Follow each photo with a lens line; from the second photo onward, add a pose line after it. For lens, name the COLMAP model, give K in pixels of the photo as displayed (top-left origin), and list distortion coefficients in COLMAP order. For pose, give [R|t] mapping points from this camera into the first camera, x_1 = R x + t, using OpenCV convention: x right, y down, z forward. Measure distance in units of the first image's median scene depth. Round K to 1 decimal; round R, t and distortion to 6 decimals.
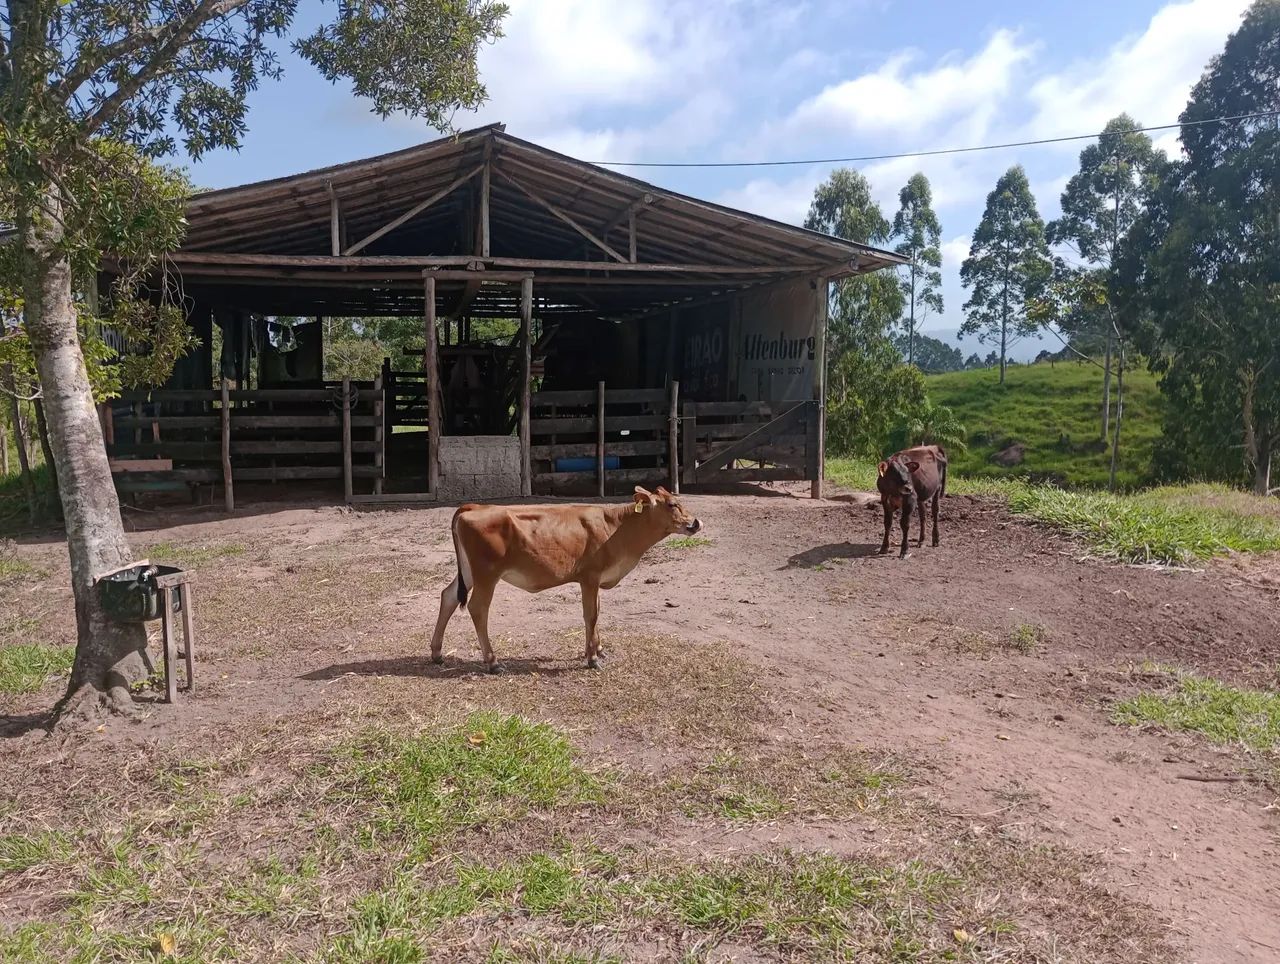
lens RADIAL K [[966.9, 0, 640.0], [0, 966.9, 482.0], [0, 0, 1]] dist [0.006062, -0.001429]
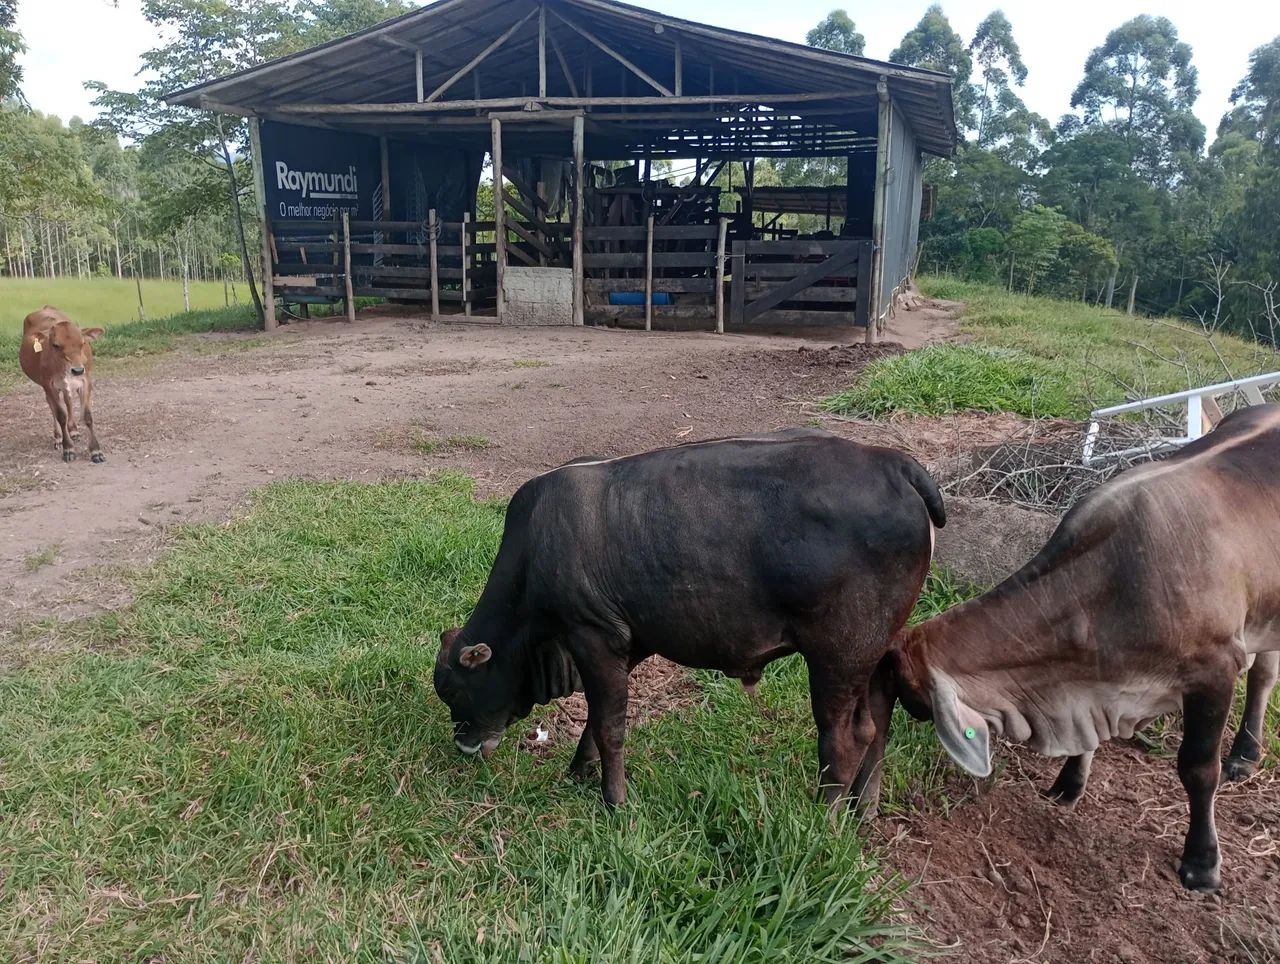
lens RADIAL K [[966.9, 0, 640.0], [0, 966.9, 482.0], [0, 0, 1]] dist [0.006062, -0.001429]
pose [[0.891359, 0.127161, -0.435097, 0.453340], [-0.060202, 0.984553, 0.164411, 0.005736], [0.449282, -0.120356, 0.885246, 0.042058]]
